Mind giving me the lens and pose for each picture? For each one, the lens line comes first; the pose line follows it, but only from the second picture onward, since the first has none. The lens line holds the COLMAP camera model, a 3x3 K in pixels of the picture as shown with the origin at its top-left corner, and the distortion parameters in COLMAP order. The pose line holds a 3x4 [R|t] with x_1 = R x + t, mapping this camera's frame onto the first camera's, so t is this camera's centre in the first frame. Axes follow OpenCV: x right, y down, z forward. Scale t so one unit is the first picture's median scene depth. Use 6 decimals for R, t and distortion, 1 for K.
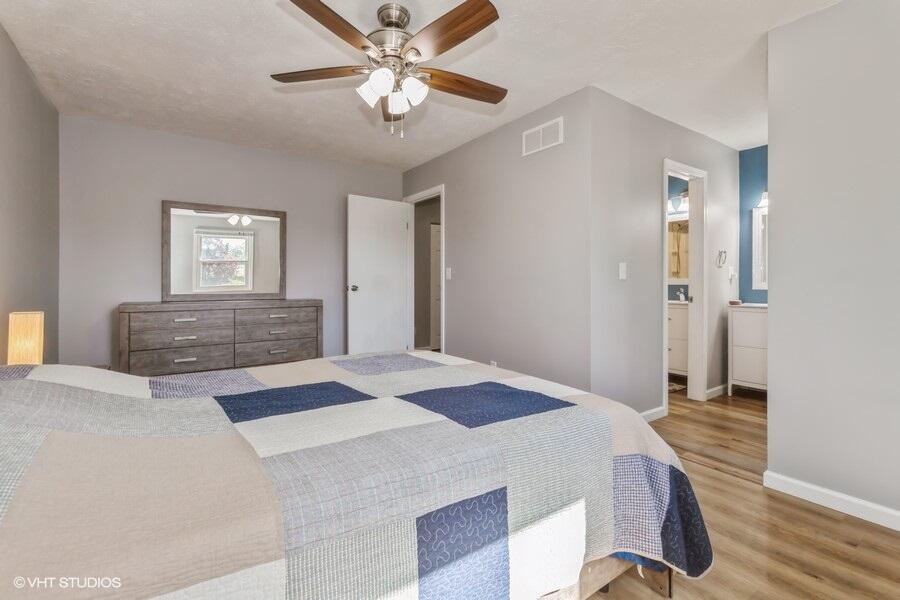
lens RADIAL K [[405.3, 0, 450.1], [0, 405.3, 282.2], [0, 0, 1]] dist [-0.000873, 0.001171]
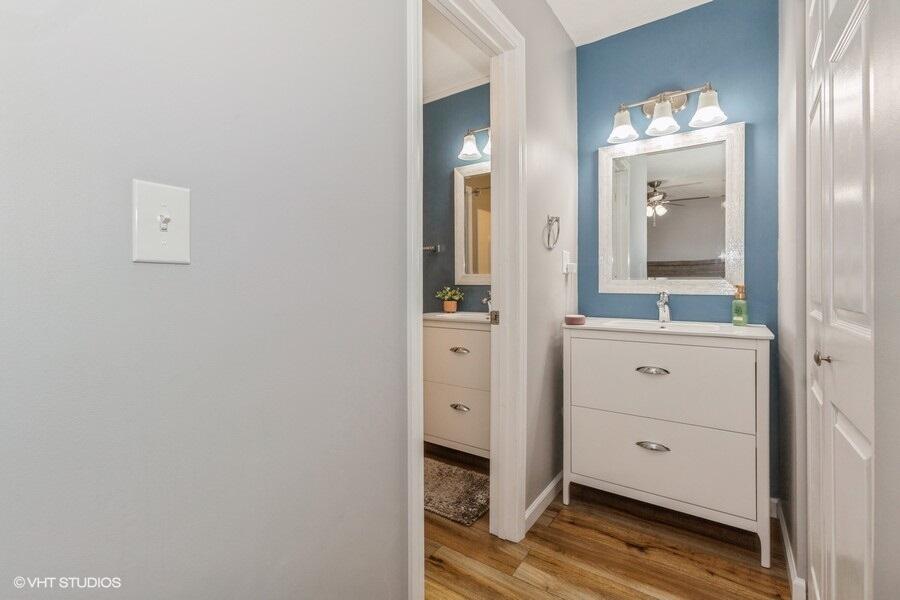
lens RADIAL K [[405.3, 0, 450.1], [0, 405.3, 282.2], [0, 0, 1]] dist [-0.000873, 0.001171]
pose [[0.934738, 0.000634, 0.355336, 0.366542], [0.000354, 0.999996, -0.002716, 0.004206], [-0.355336, 0.002665, 0.934735, 0.564979]]
